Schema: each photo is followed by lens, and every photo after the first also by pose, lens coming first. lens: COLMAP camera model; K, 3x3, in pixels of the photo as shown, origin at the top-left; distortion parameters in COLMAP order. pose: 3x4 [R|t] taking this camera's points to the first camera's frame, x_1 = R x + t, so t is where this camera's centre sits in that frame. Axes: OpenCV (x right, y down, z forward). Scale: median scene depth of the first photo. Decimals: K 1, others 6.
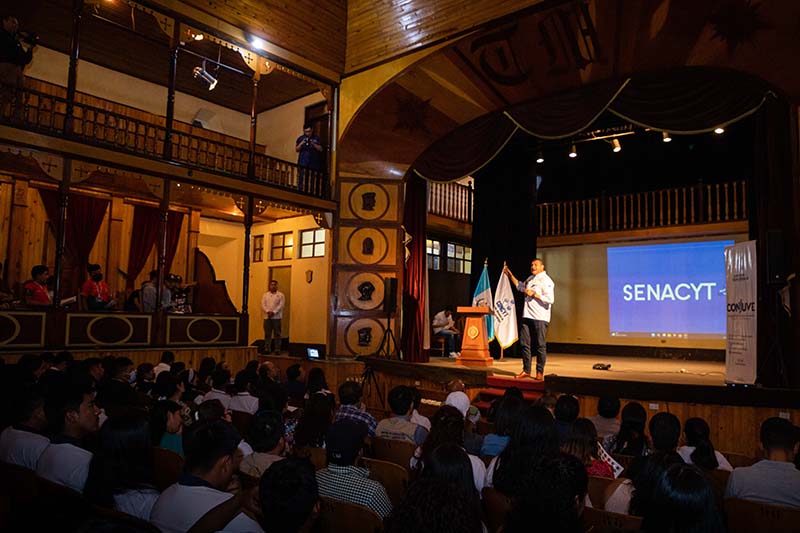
lens RADIAL K [[611.2, 0, 400.3], [0, 611.2, 238.8], [0, 0, 1]] dist [-0.046314, 0.001229]
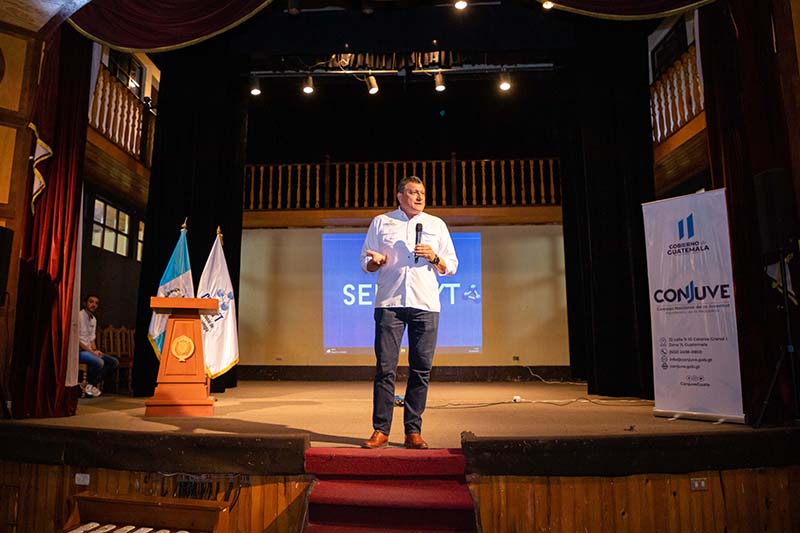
lens RADIAL K [[611.2, 0, 400.3], [0, 611.2, 238.8], [0, 0, 1]] dist [-0.046314, 0.001229]
pose [[0.791827, 0.085247, 0.604767, -0.038302], [-0.062501, 0.996323, -0.058607, 0.067405], [-0.607539, 0.008607, 0.794243, 0.408190]]
